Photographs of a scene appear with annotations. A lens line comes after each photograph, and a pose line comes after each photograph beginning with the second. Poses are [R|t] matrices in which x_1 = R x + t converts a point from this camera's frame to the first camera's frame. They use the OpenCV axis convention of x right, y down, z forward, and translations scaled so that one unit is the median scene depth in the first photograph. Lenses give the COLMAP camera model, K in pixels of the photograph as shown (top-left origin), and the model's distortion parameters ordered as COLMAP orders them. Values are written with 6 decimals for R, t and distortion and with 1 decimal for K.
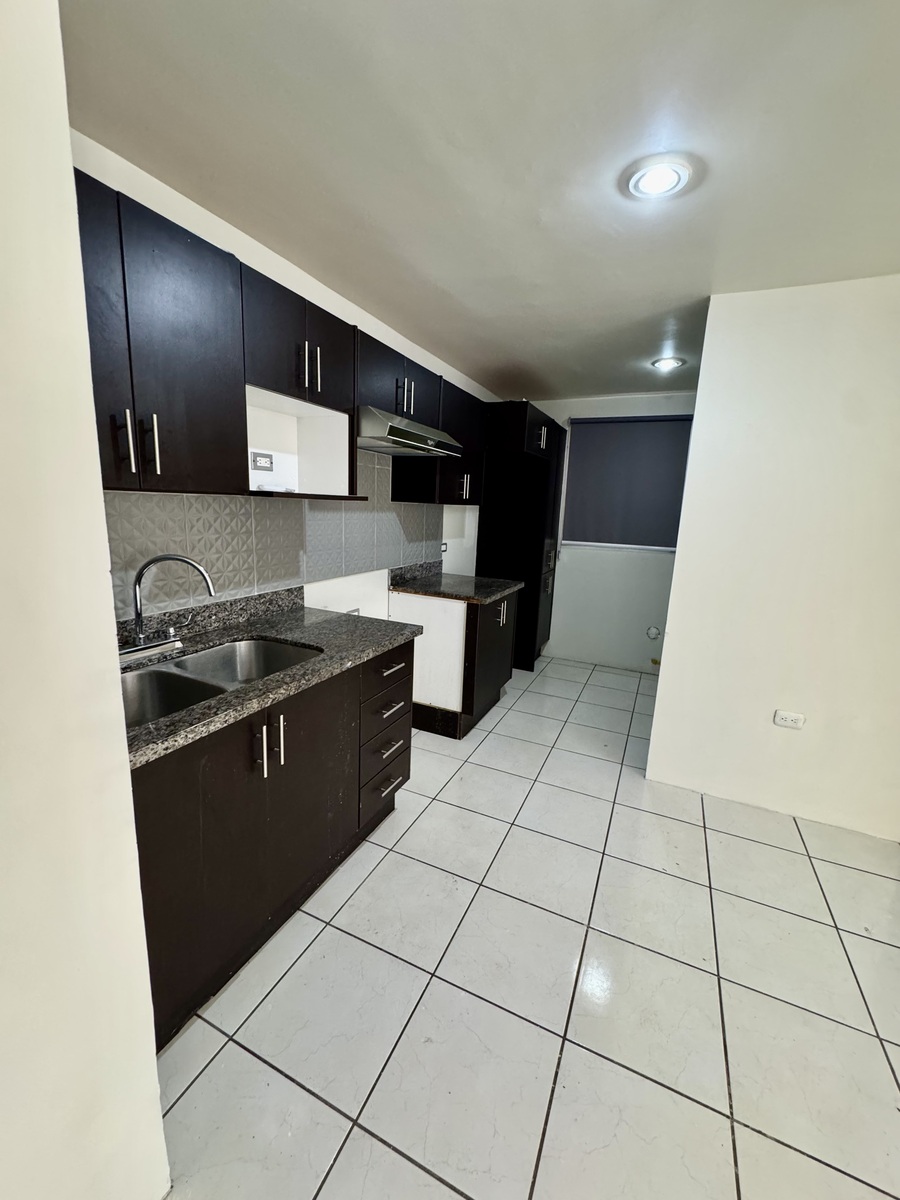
lens RADIAL K [[482.5, 0, 449.9], [0, 482.5, 597.8], [0, 0, 1]] dist [-0.001331, 0.001002]
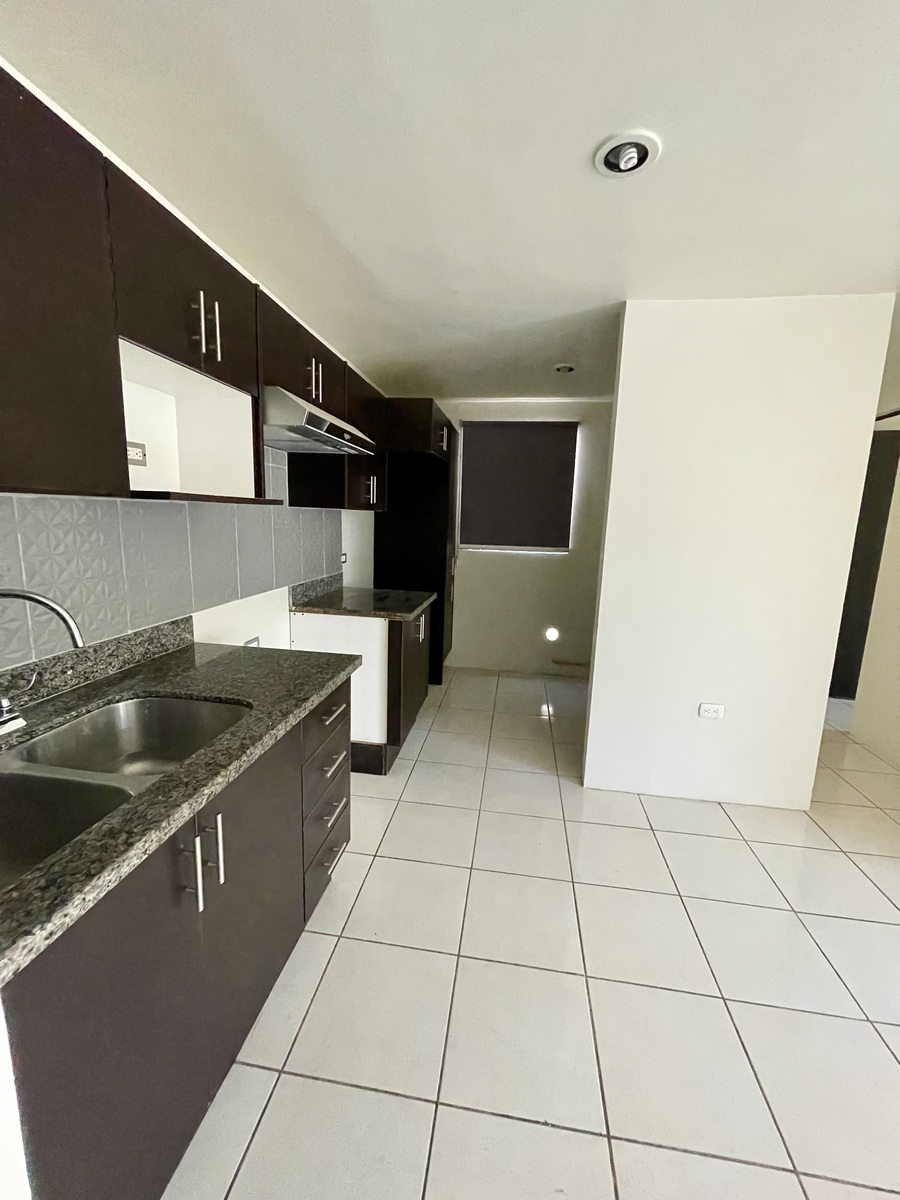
lens RADIAL K [[484.3, 0, 450.2], [0, 484.3, 597.8], [0, 0, 1]] dist [0.000105, -0.000442]
pose [[0.959158, -0.058047, 0.276852, -0.136384], [0.061576, 0.998094, -0.004065, -0.027843], [-0.276088, 0.020946, 0.960904, 0.156923]]
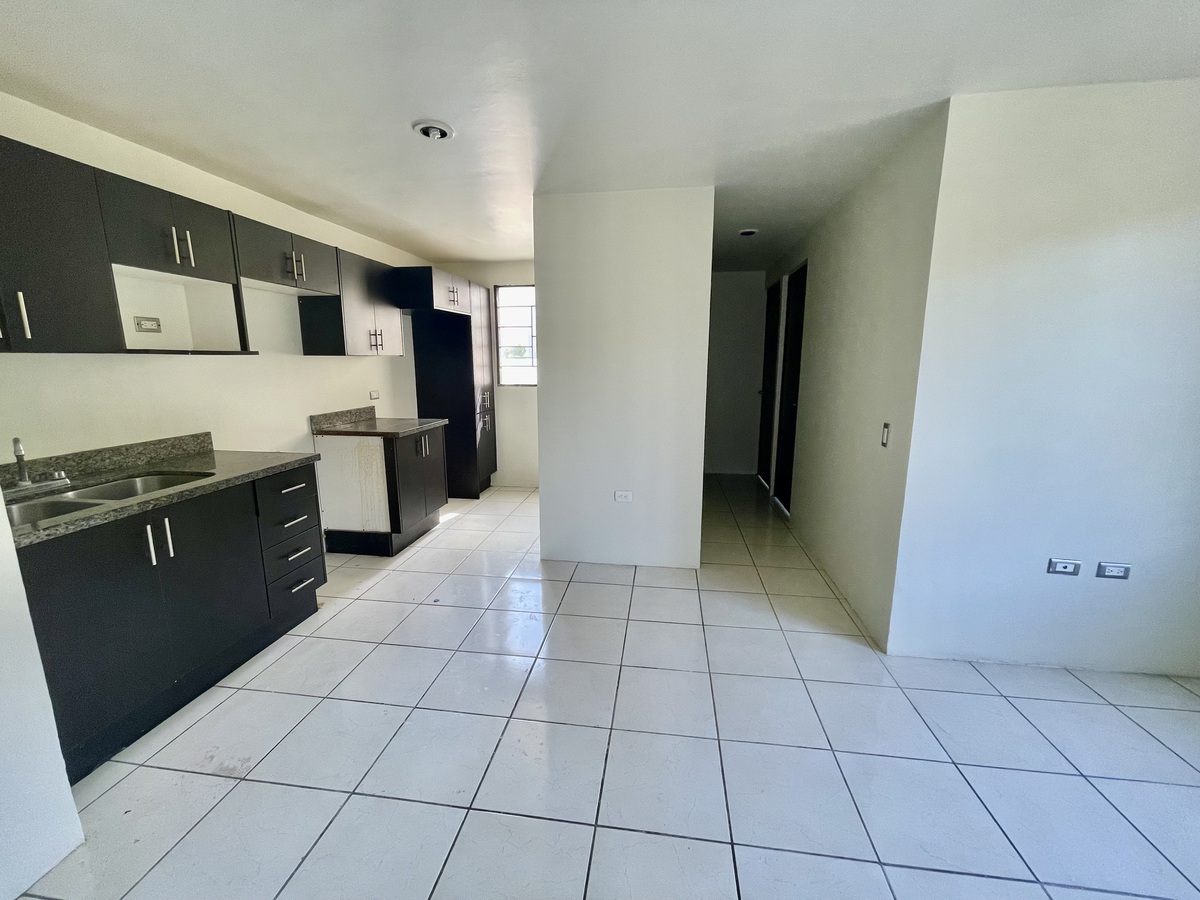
lens RADIAL K [[484.3, 0, 601.1], [0, 484.3, 448.6], [0, 0, 1]] dist [0.000105, -0.000442]
pose [[0.955652, -0.093807, 0.279158, 0.289934], [0.094324, 0.995474, 0.011609, 0.100580], [-0.278984, 0.015237, 0.960175, -0.402121]]
